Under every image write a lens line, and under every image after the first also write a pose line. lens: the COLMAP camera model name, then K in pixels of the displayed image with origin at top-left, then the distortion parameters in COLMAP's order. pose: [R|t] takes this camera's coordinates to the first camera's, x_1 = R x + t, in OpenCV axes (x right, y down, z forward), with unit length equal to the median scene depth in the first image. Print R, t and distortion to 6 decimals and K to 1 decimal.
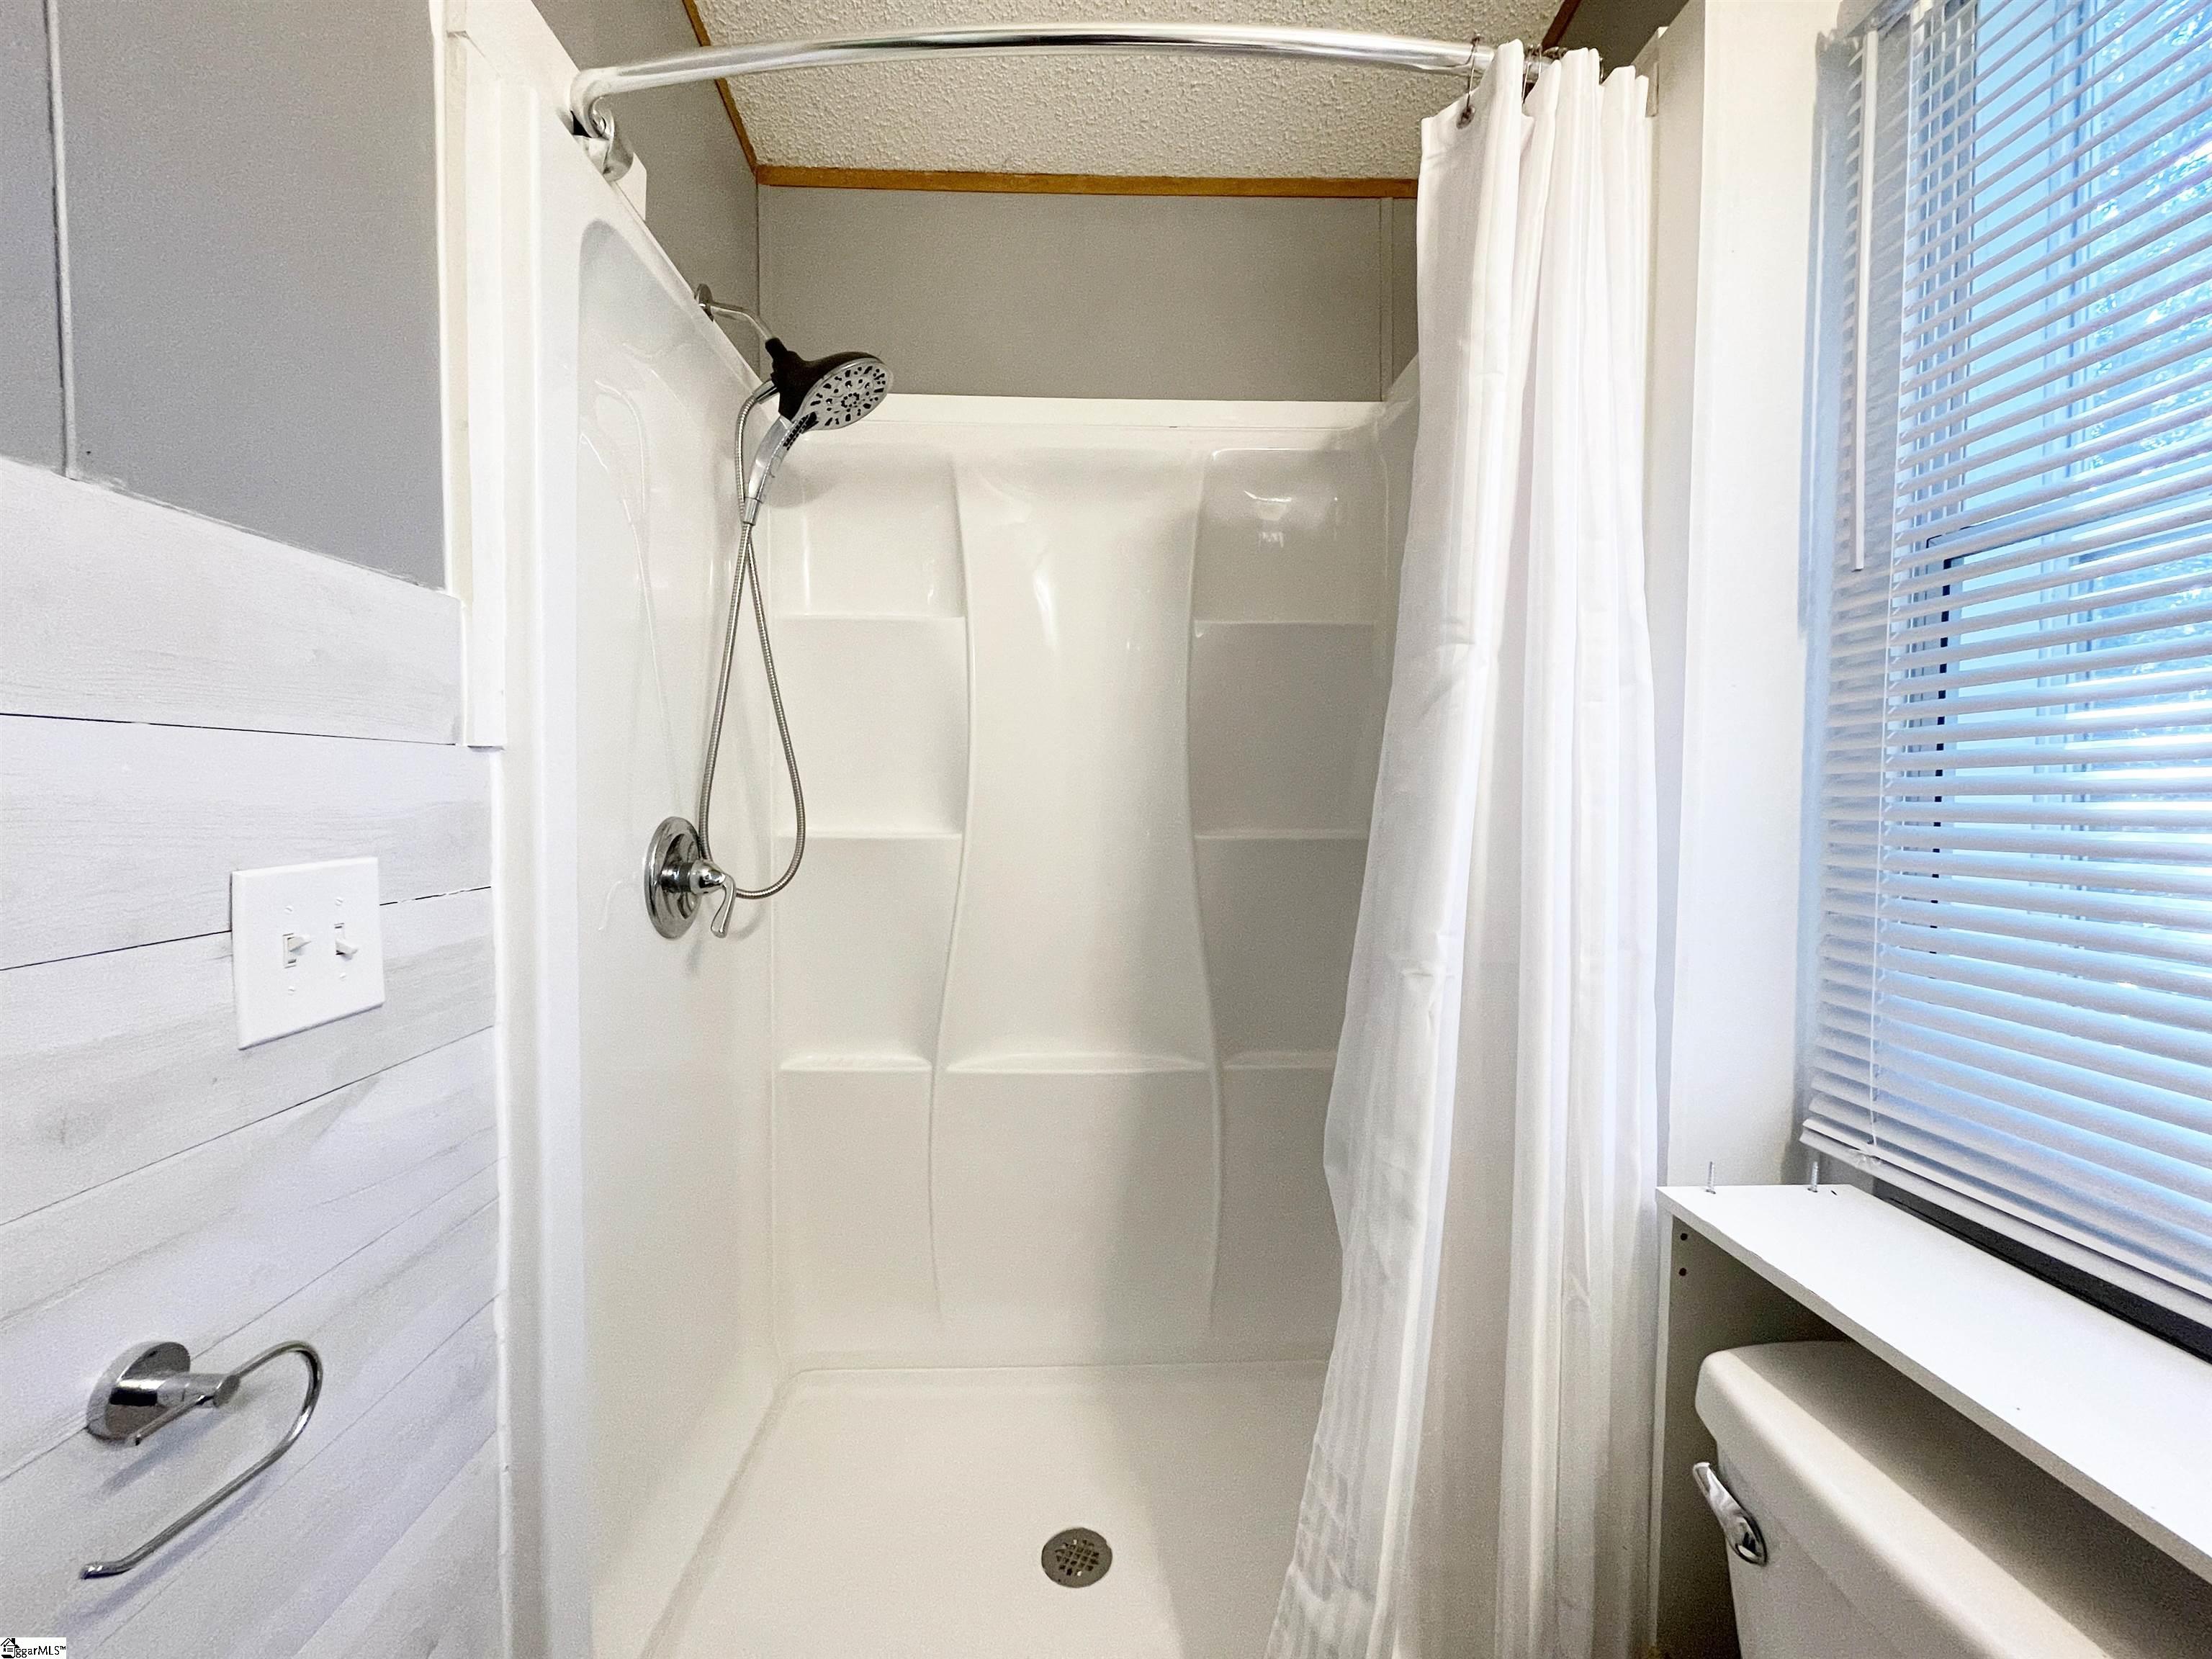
lens RADIAL K [[889.3, 0, 1102.6], [0, 889.3, 827.6], [0, 0, 1]] dist [-0.000290, -0.000182]
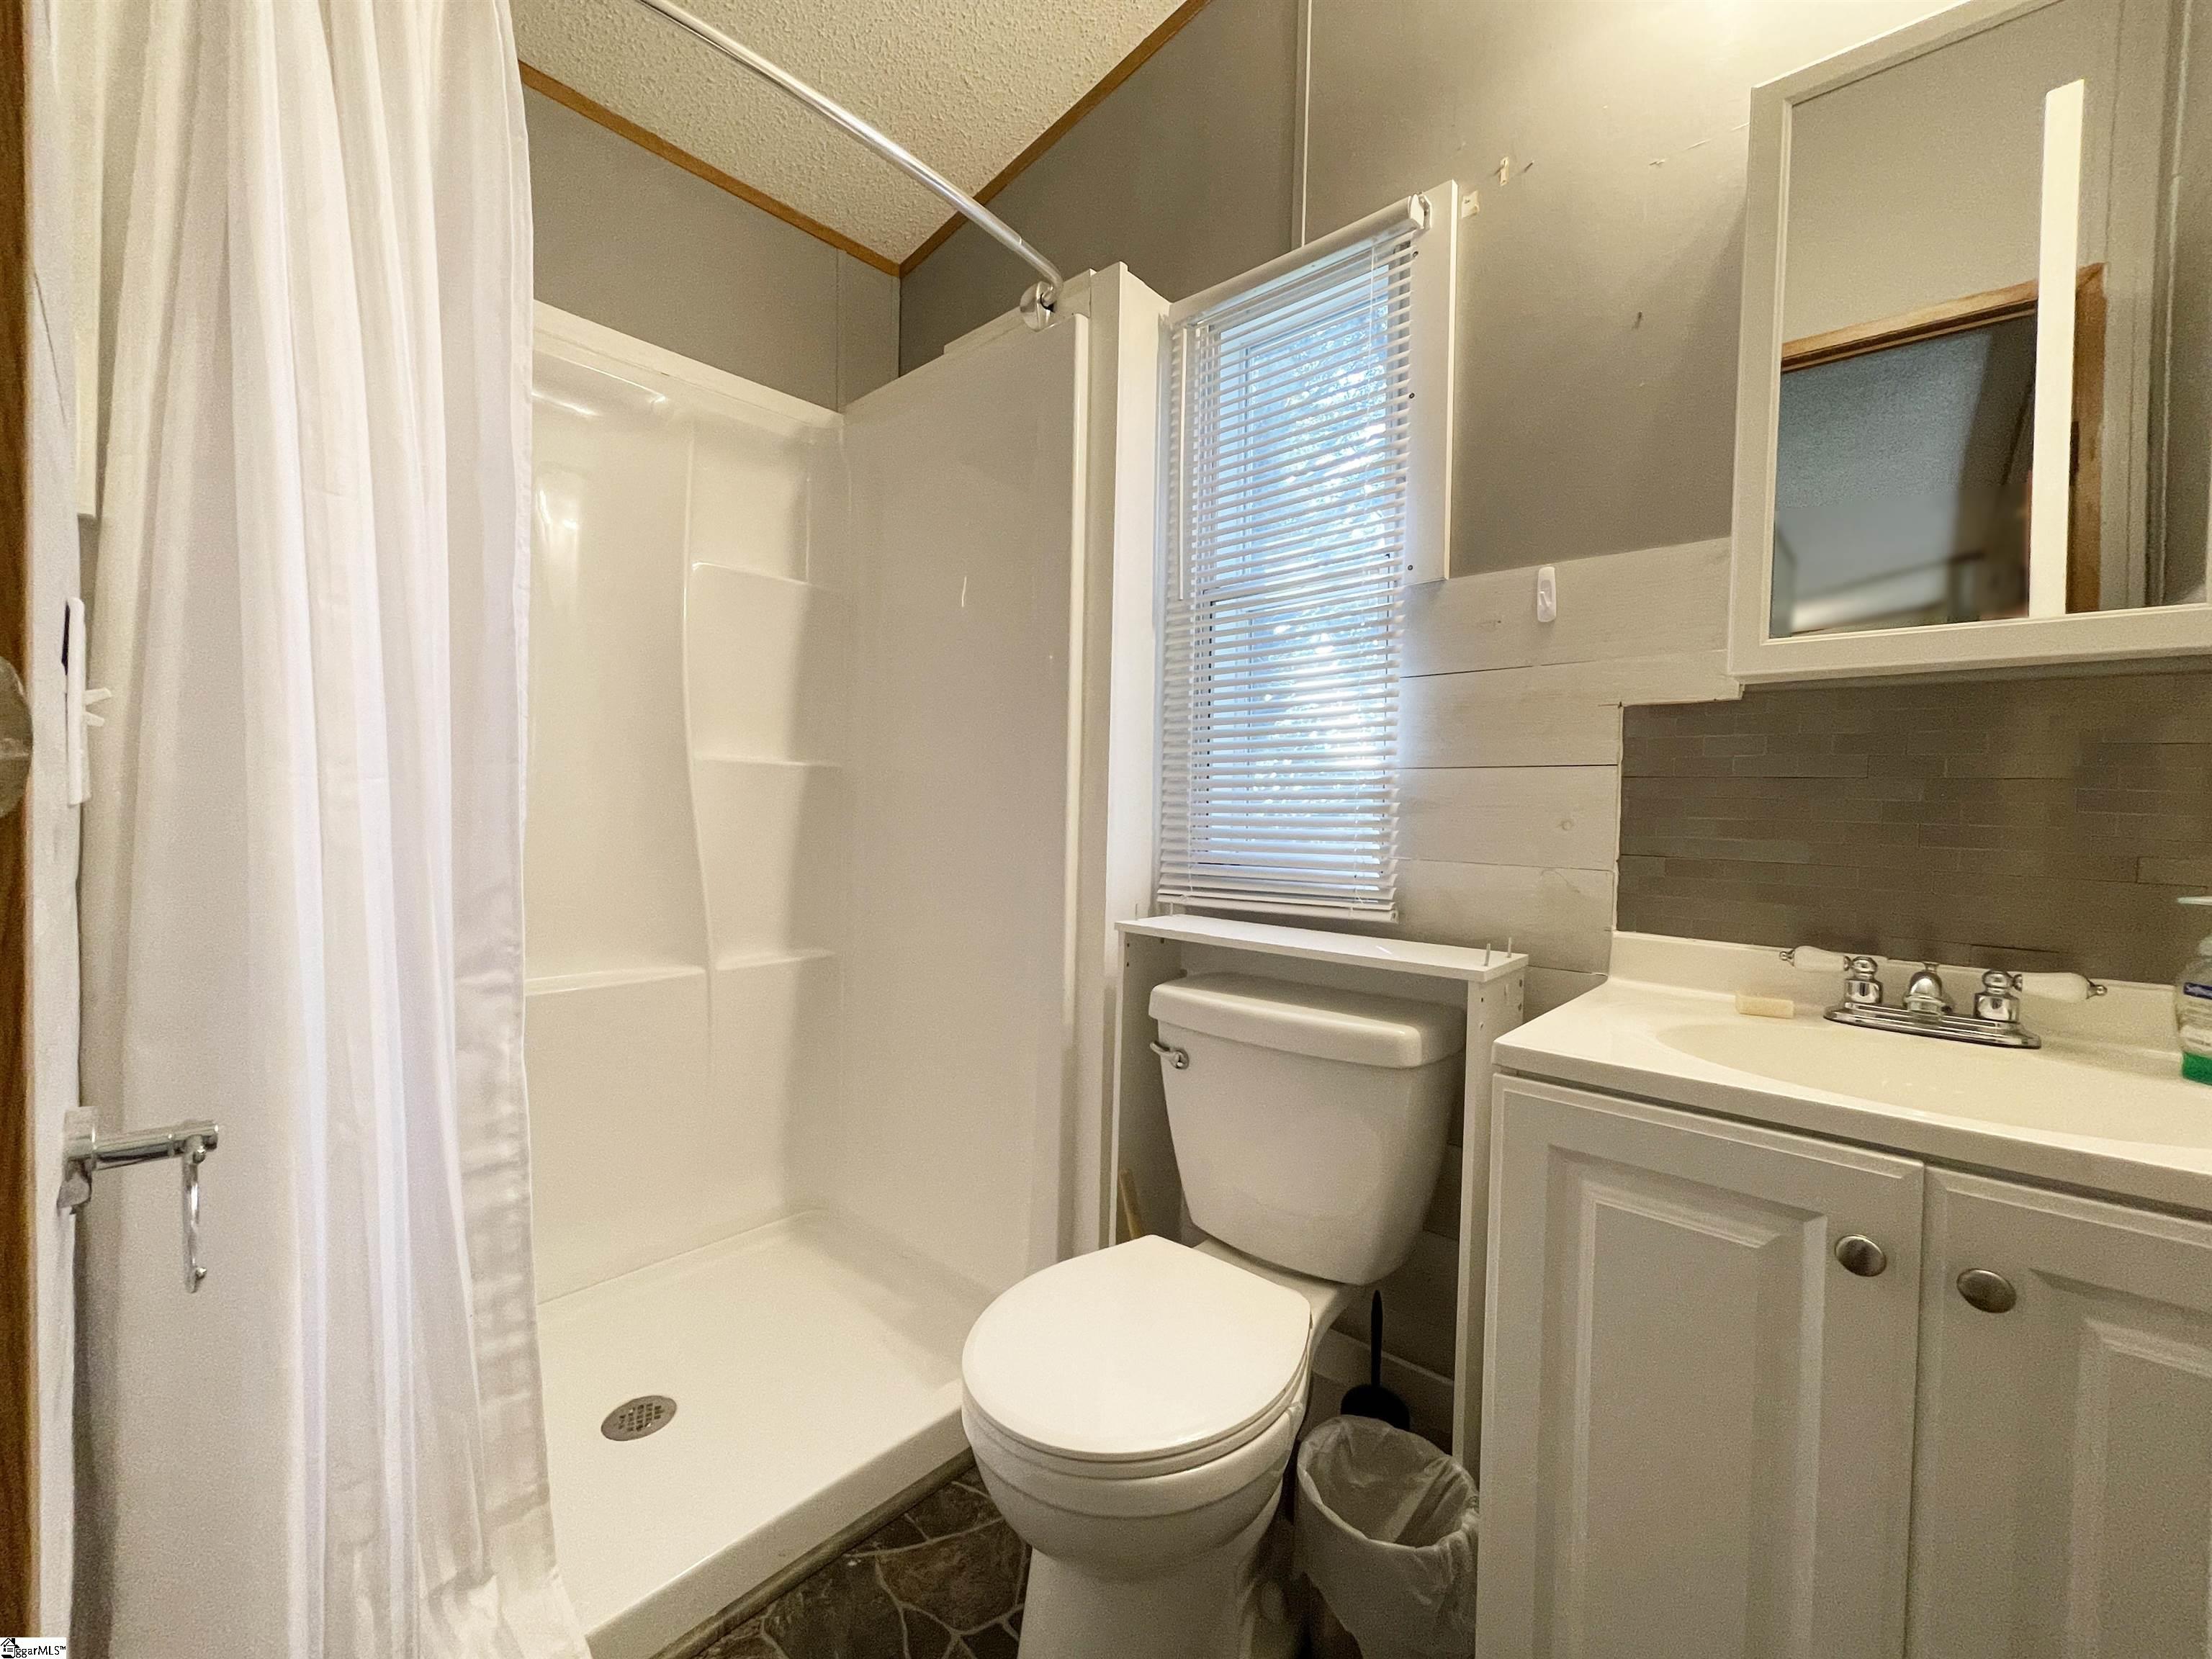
lens RADIAL K [[889.3, 0, 1112.1], [0, 889.3, 831.4], [0, 0, 1]] dist [-0.000290, -0.000182]
pose [[0.700938, -0.009569, 0.713158, -0.662520], [0.011540, 0.999931, 0.002075, 0.215405], [-0.713129, 0.006775, 0.701000, -0.265465]]
